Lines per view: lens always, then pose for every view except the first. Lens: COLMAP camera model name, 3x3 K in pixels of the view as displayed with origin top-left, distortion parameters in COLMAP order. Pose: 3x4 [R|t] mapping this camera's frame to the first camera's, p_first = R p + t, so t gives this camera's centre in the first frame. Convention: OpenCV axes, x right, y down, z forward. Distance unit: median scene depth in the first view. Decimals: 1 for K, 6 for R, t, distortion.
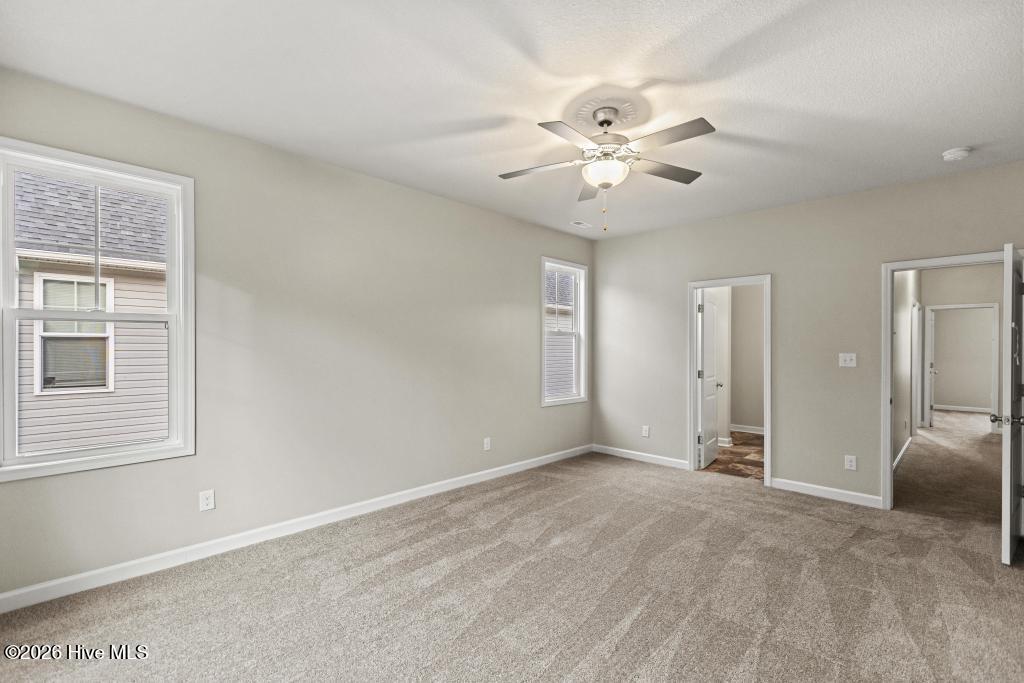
lens RADIAL K [[452.4, 0, 516.5], [0, 452.4, 349.7], [0, 0, 1]] dist [0.000602, -0.000361]
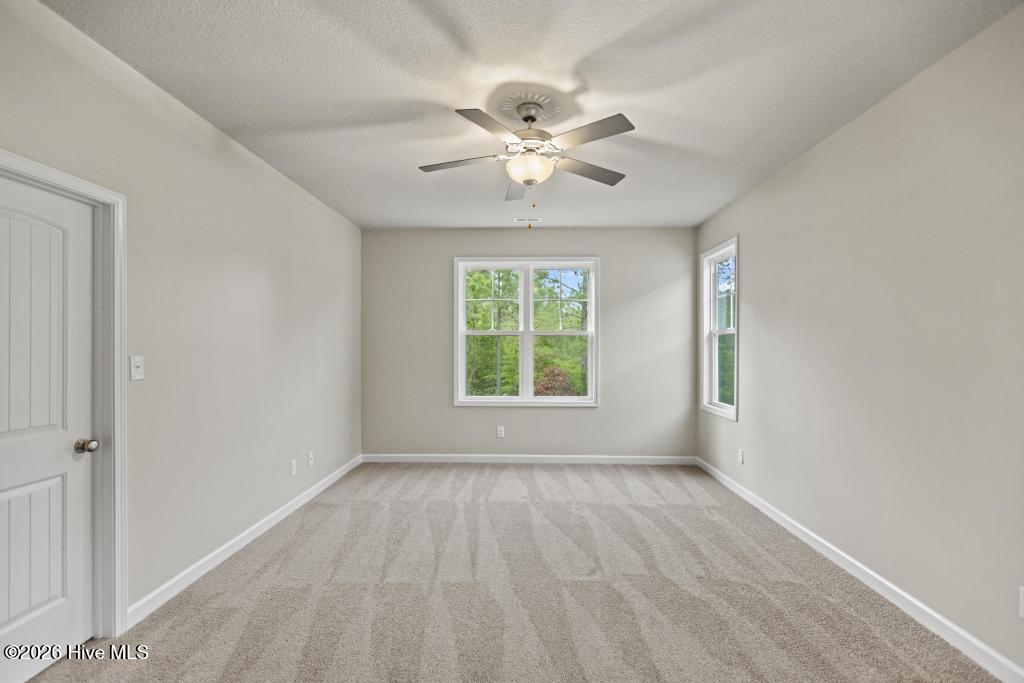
lens RADIAL K [[456.5, 0, 516.7], [0, 456.5, 345.2], [0, 0, 1]] dist [0.004130, -0.000710]
pose [[-0.721482, -0.003994, -0.692422, 0.641812], [-0.008072, 0.999964, 0.002643, -0.009143], [0.692386, 0.007496, -0.721488, 1.211397]]
